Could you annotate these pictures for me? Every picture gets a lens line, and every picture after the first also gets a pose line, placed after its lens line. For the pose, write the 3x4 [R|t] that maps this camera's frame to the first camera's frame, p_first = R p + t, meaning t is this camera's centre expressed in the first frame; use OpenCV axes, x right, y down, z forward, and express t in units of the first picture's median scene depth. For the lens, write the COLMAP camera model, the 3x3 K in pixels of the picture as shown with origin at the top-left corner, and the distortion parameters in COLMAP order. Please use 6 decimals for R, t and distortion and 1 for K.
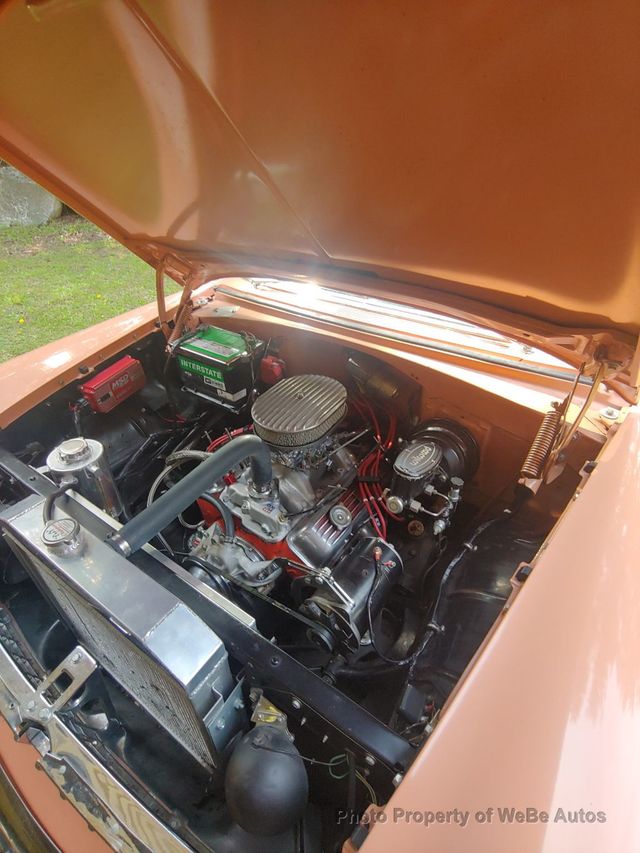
lens RADIAL K [[403.2, 0, 323.1], [0, 403.2, 431.1], [0, 0, 1]] dist [-0.011753, -0.001648]
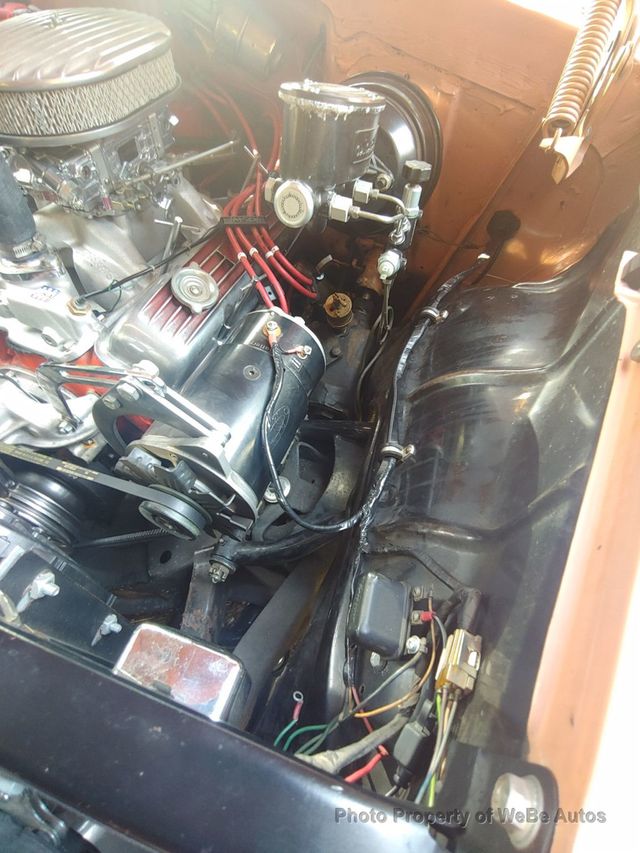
lens RADIAL K [[406.8, 0, 323.9], [0, 406.8, 427.1], [0, 0, 1]] dist [-0.012583, -0.000789]
pose [[0.966527, -0.168597, 0.193392, 0.069426], [0.095474, 0.935991, 0.338830, 0.211802], [-0.238139, -0.309025, 0.920757, 0.426608]]
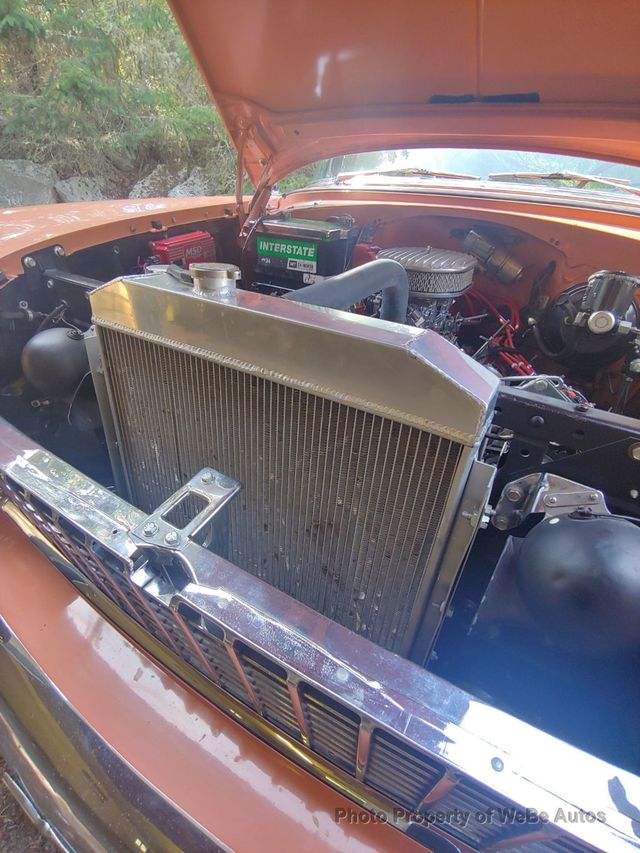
lens RADIAL K [[403.2, 0, 323.1], [0, 403.2, 431.1], [0, 0, 1]] dist [-0.011753, -0.001648]
pose [[0.996886, 0.039045, 0.068516, -0.344568], [-0.033035, 0.995681, -0.086759, 0.396440], [-0.071607, 0.084225, 0.993870, 0.212639]]
